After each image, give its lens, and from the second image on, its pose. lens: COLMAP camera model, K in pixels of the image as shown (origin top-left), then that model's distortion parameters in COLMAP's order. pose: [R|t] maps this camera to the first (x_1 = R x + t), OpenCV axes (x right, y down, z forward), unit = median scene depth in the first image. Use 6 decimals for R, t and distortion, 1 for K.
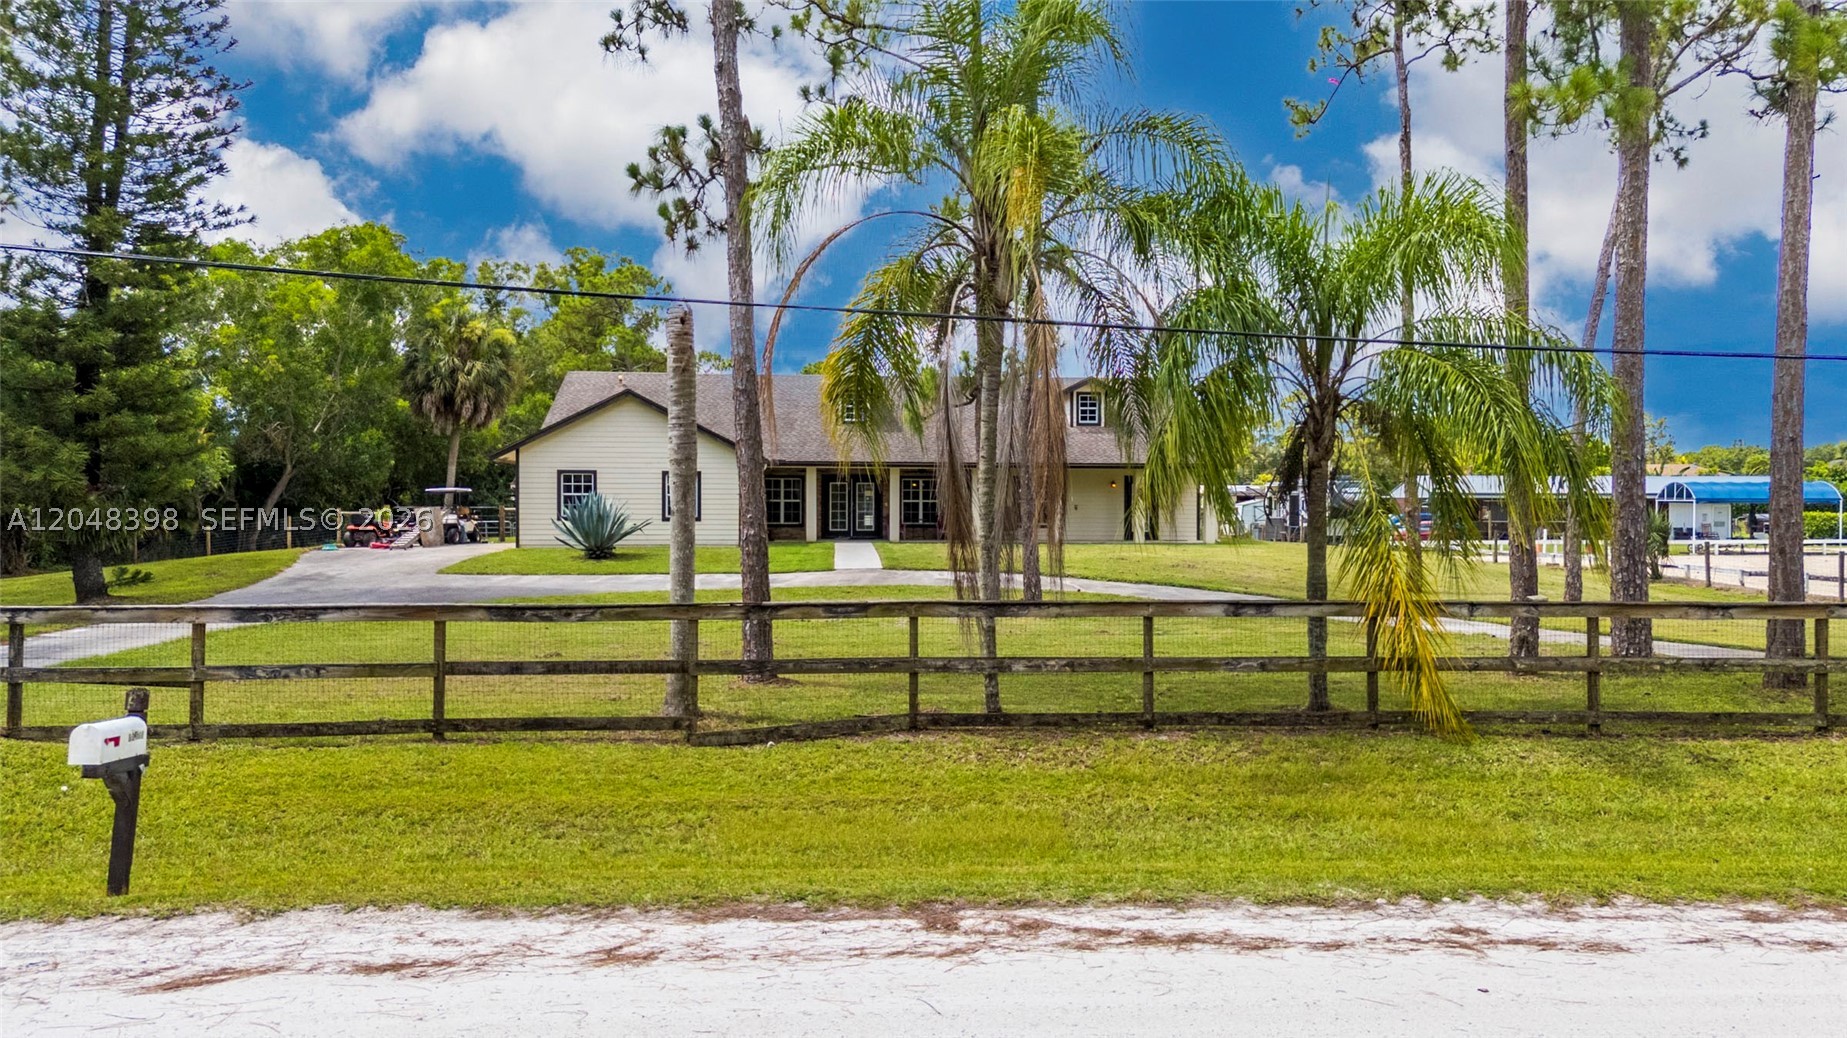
lens RADIAL K [[1393.2, 0, 909.1], [0, 1393.2, 530.9], [0, 0, 1]] dist [0.064566, -0.006621]
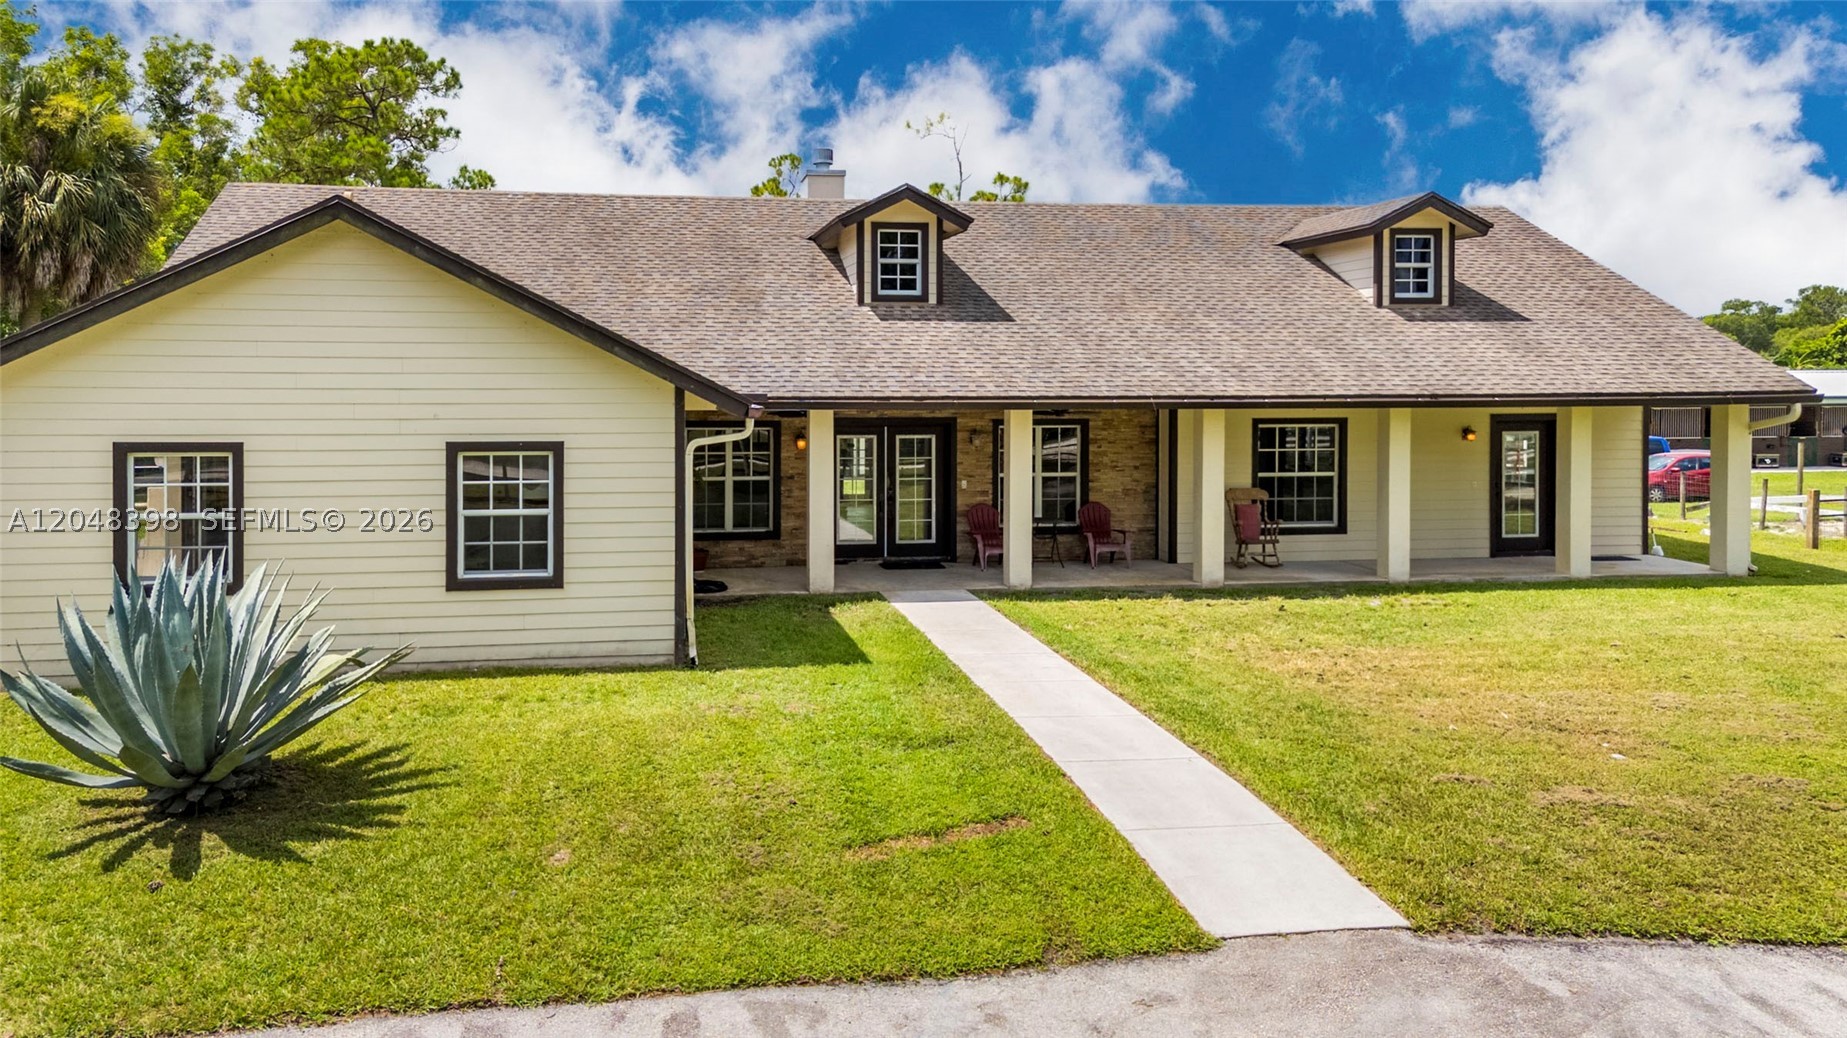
lens RADIAL K [[1393.2, 0, 845.8], [0, 1393.2, 421.9], [0, 0, 1]] dist [0.064566, -0.006621]
pose [[0.994946, -0.008573, 0.100043, -0.081470], [0.007266, 0.999883, 0.013427, -0.036974], [-0.100146, -0.012632, 0.994893, 0.464757]]
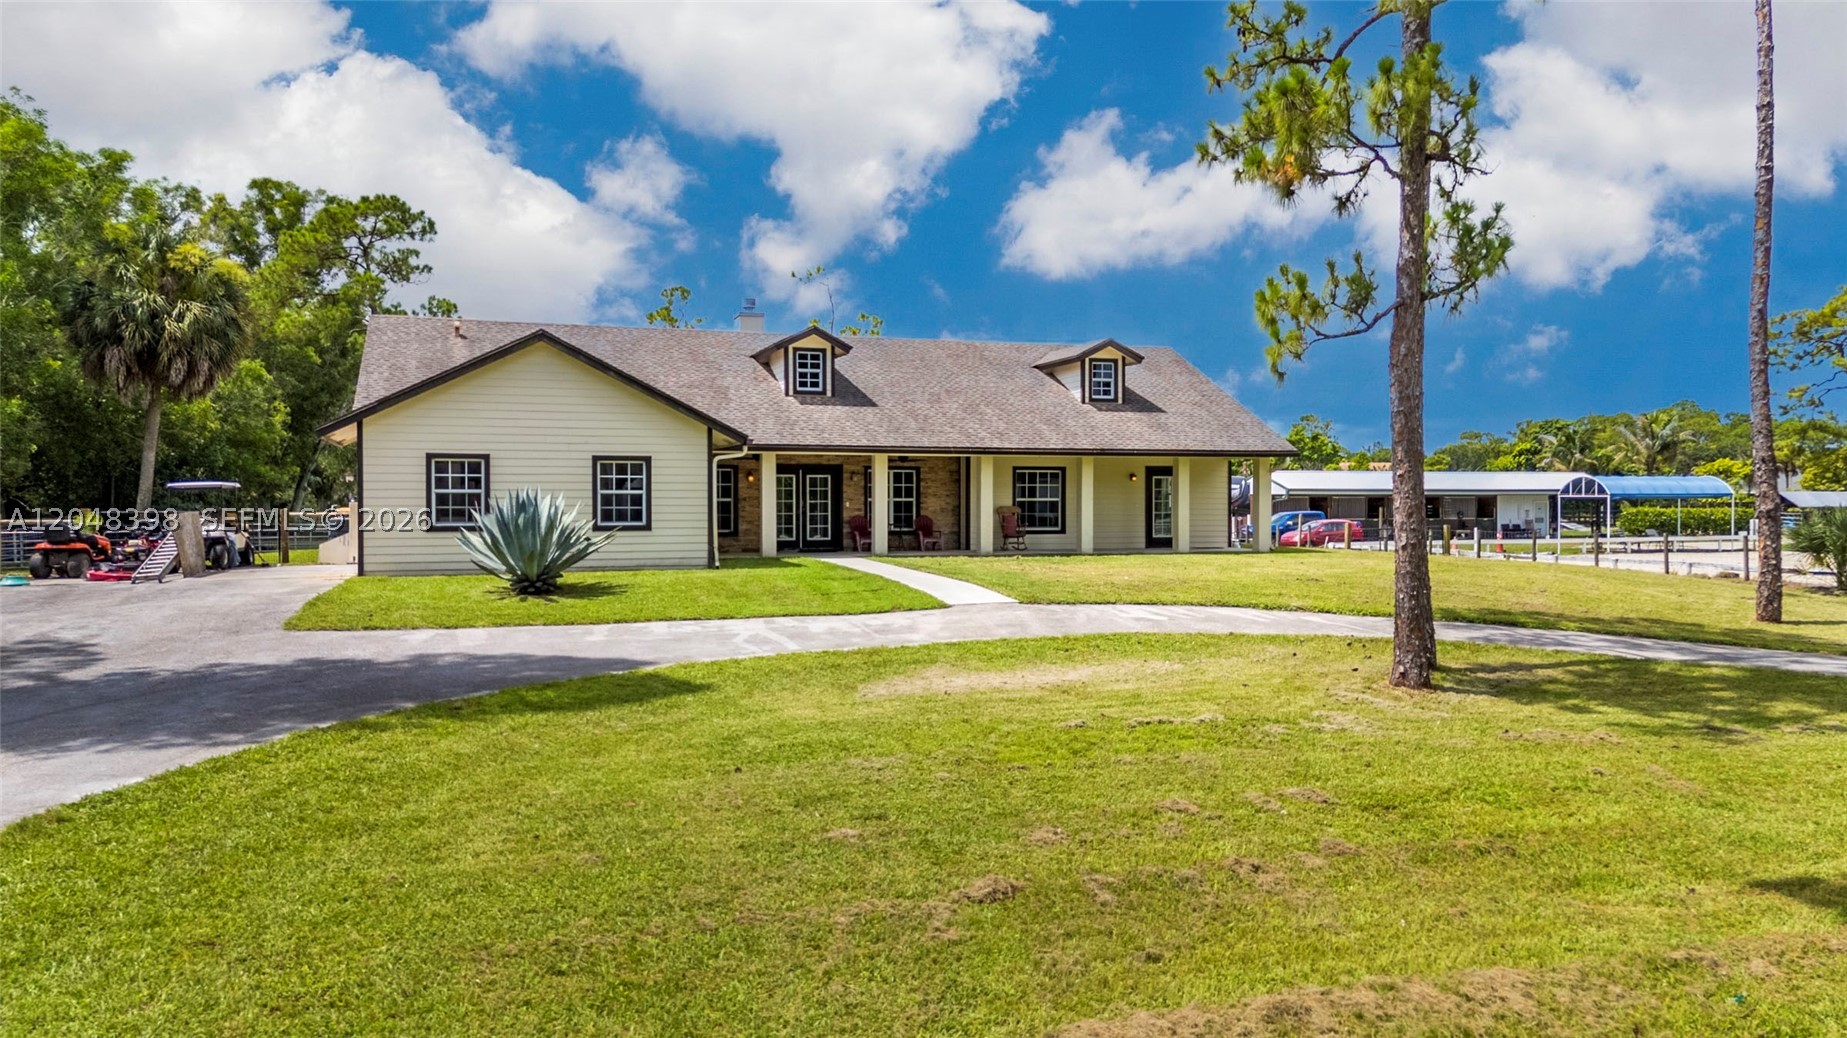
lens RADIAL K [[1393.2, 0, 934.6], [0, 1393.2, 521.8], [0, 0, 1]] dist [0.064566, -0.006621]
pose [[0.964774, -0.008350, 0.262949, -0.138713], [0.009524, 0.999950, -0.003188, -0.005586], [-0.262909, 0.005580, 0.964805, 0.221797]]
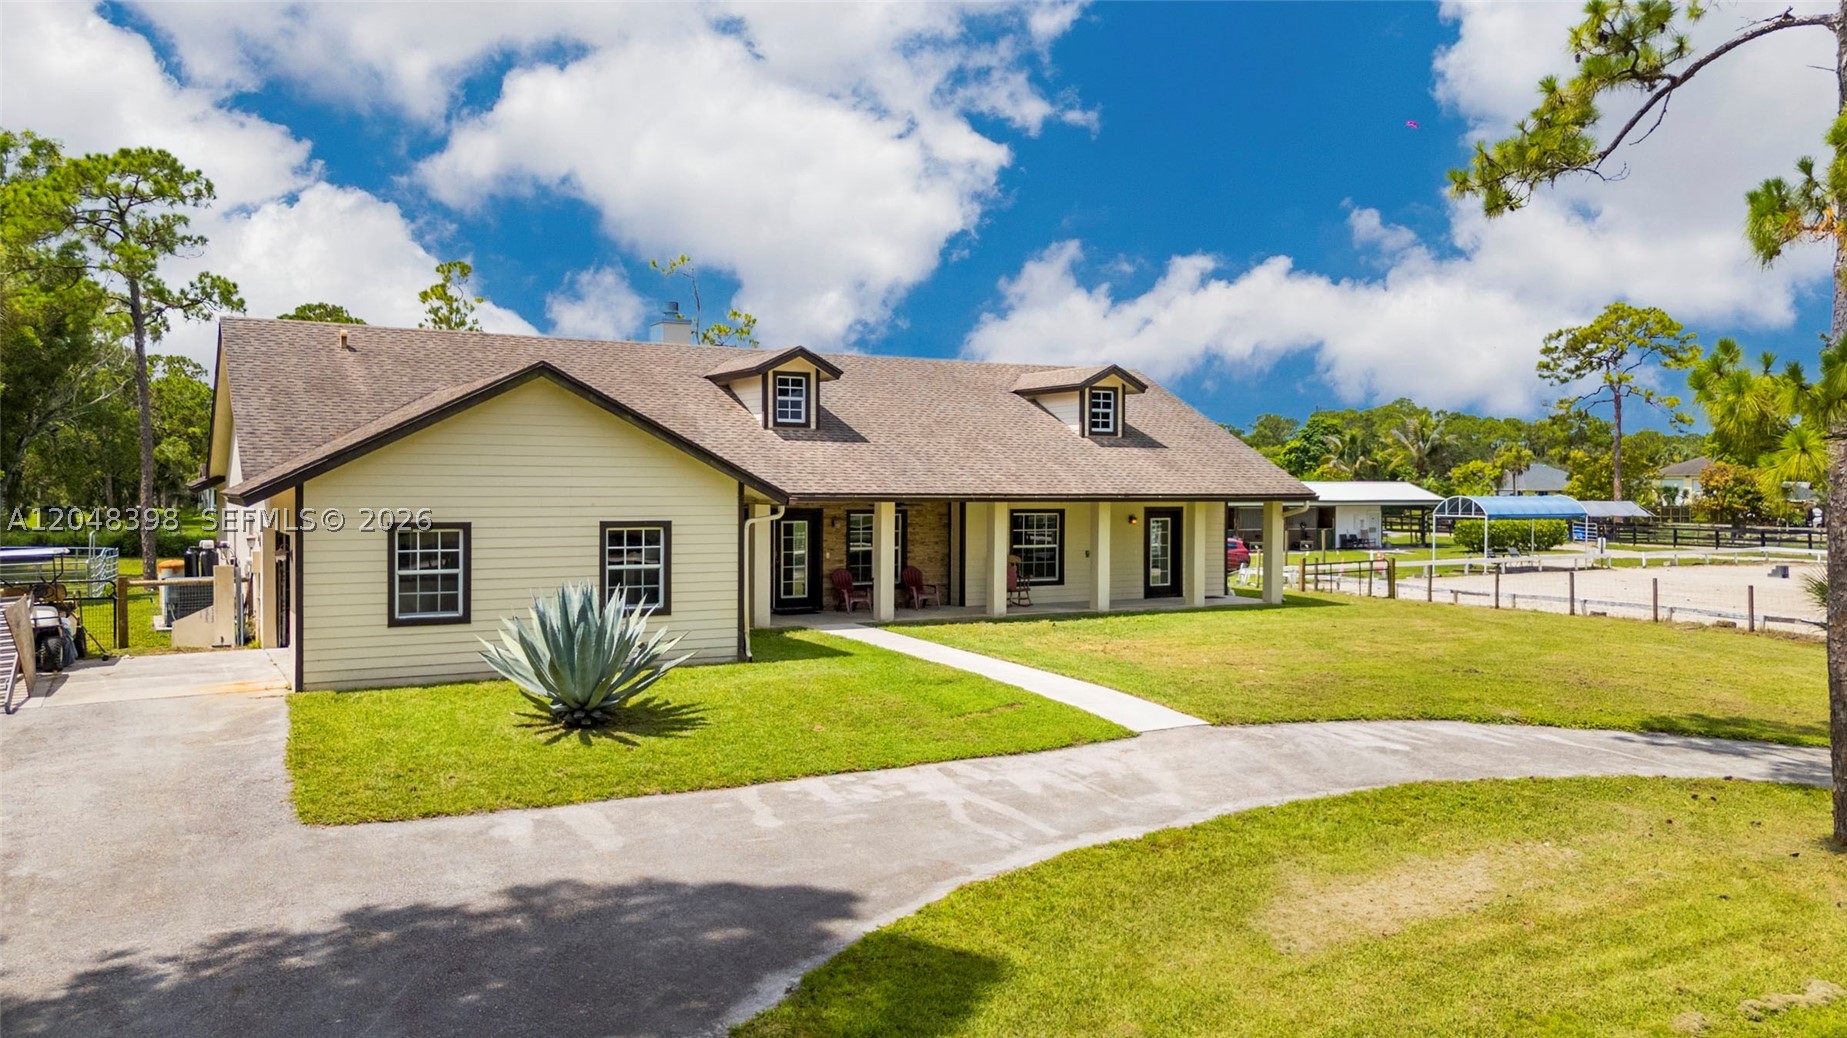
lens RADIAL K [[1393.2, 0, 924.3], [0, 1393.2, 520.0], [0, 0, 1]] dist [0.064566, -0.006621]
pose [[0.896625, -0.011522, 0.442640, -0.212575], [0.006354, 0.999893, 0.013158, -0.035468], [-0.442744, -0.008985, 0.896603, 0.340836]]
